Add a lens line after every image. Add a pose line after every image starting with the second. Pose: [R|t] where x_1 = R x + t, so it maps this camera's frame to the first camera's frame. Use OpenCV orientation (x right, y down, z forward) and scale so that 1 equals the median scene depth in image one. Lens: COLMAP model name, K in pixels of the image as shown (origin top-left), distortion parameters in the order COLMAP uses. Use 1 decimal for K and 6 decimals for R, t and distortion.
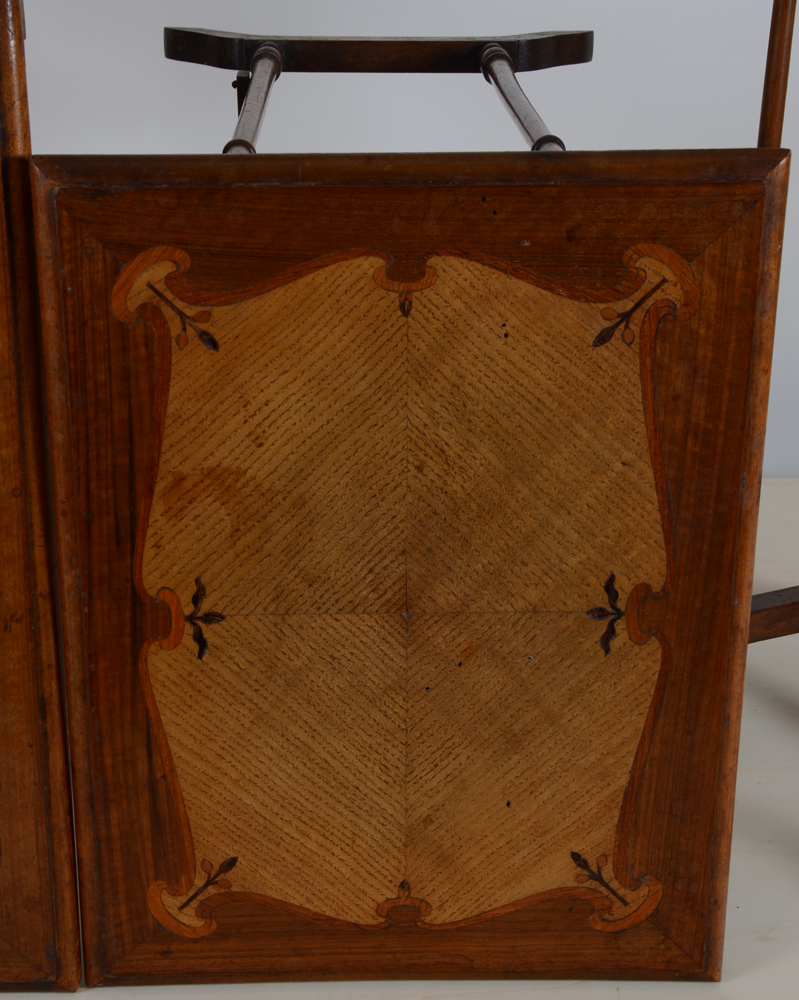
lens RADIAL K [[1560.0, 0, 382.1], [0, 1560.0, 508.5], [0, 0, 1]] dist [0.117279, 0.000000]
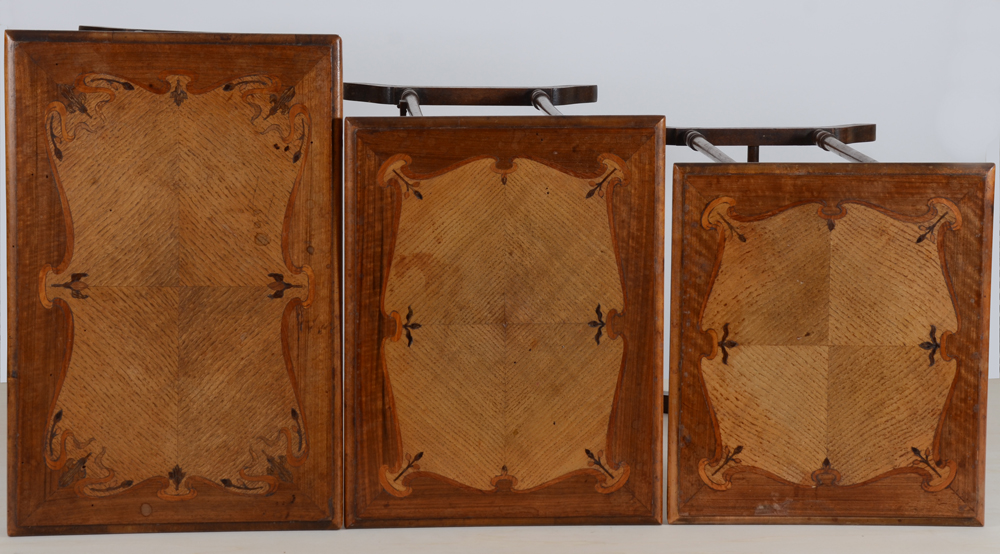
lens RADIAL K [[2391.6, 0, 501.2], [0, 2391.6, 274.2], [0, 0, 1]] dist [0.411350, 0.000000]
pose [[0.998492, -0.003162, 0.054804, -0.171362], [0.016597, 0.969006, -0.246478, 0.818689], [-0.052326, 0.247016, 0.967598, -2.226129]]
